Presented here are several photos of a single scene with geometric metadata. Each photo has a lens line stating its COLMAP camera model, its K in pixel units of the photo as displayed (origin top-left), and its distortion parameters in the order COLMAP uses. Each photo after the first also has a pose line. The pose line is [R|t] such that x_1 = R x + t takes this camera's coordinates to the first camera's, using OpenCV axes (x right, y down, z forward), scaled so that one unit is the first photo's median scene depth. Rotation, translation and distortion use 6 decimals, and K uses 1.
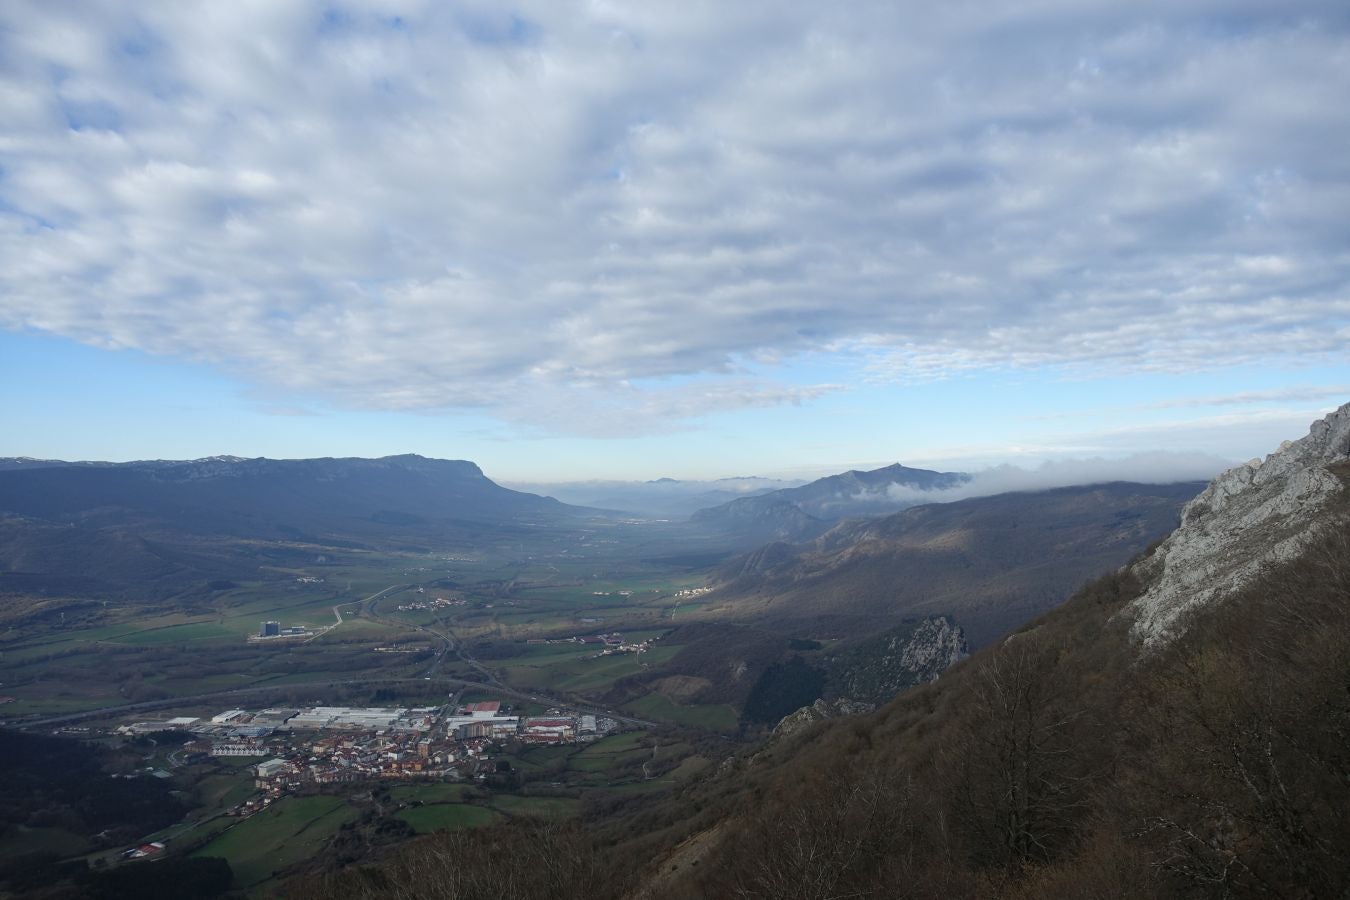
lens RADIAL K [[925.5, 0, 669.7], [0, 925.5, 444.8], [0, 0, 1]] dist [-0.004178, 0.001393]
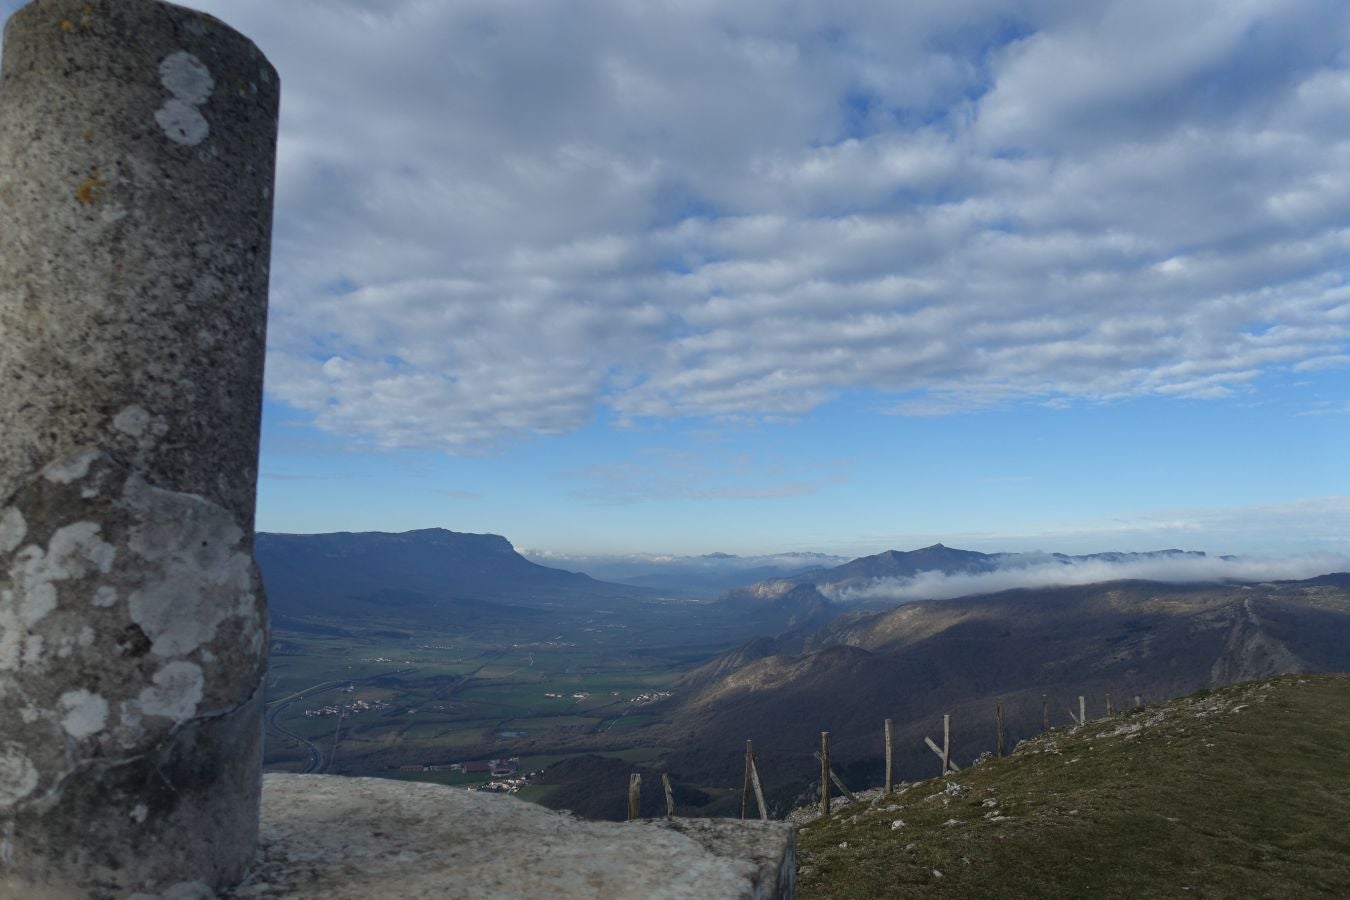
lens RADIAL K [[925.5, 0, 676.4], [0, 925.5, 441.6], [0, 0, 1]] dist [-0.004178, 0.001393]
pose [[0.997015, 0.001626, -0.077195, 0.198835], [-0.007743, 0.996844, -0.079002, -0.023375], [0.076823, 0.079364, 0.993881, 0.193158]]
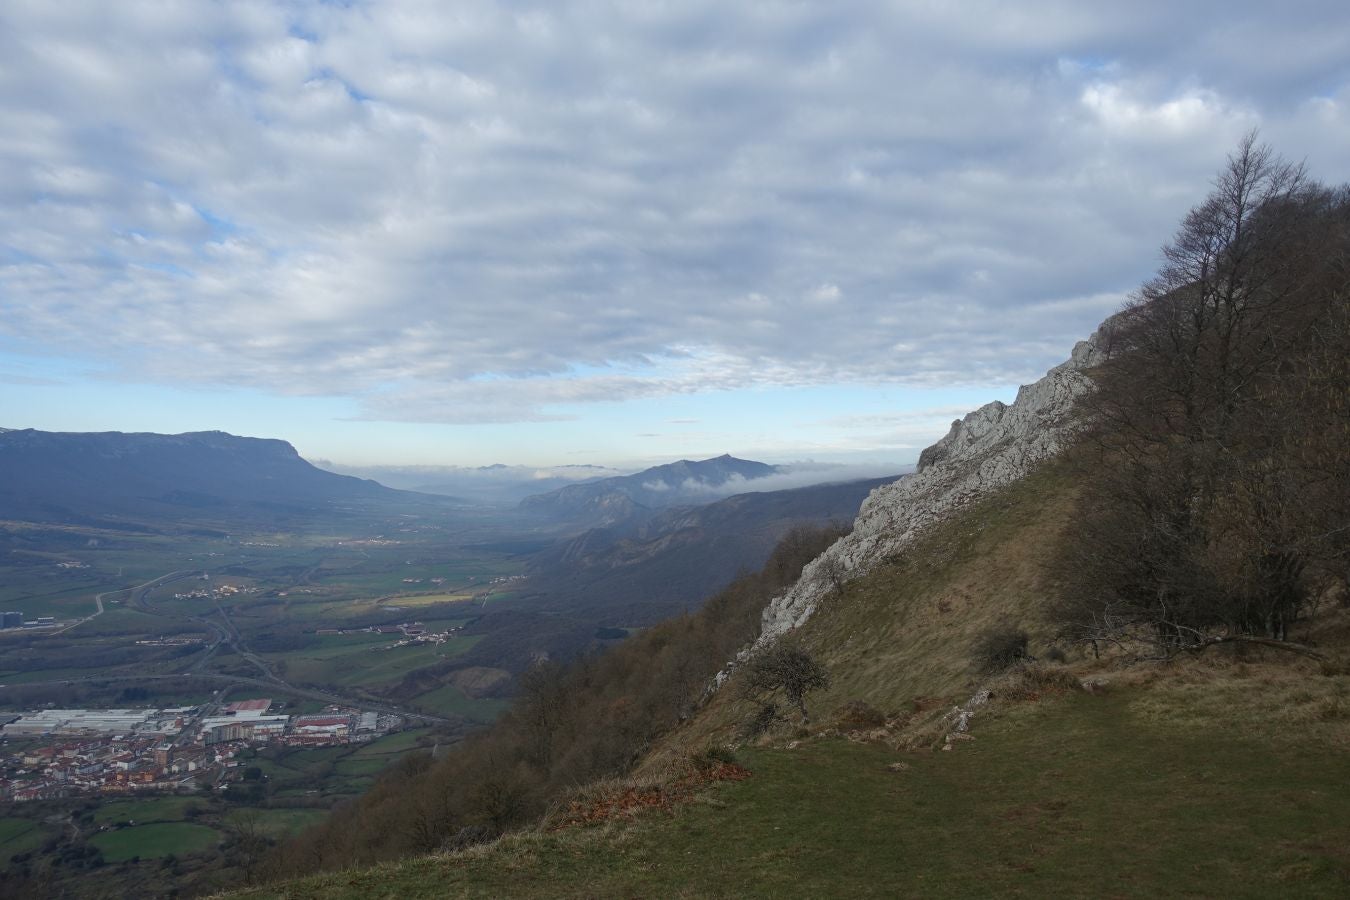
lens RADIAL K [[925.5, 0, 675.7], [0, 925.5, 449.7], [0, 0, 1]] dist [-0.004178, 0.001393]
pose [[0.983516, 0.026716, 0.178837, 0.034181], [-0.029757, 0.999454, 0.014343, 0.009164], [-0.178356, -0.019428, 0.983774, 0.043865]]
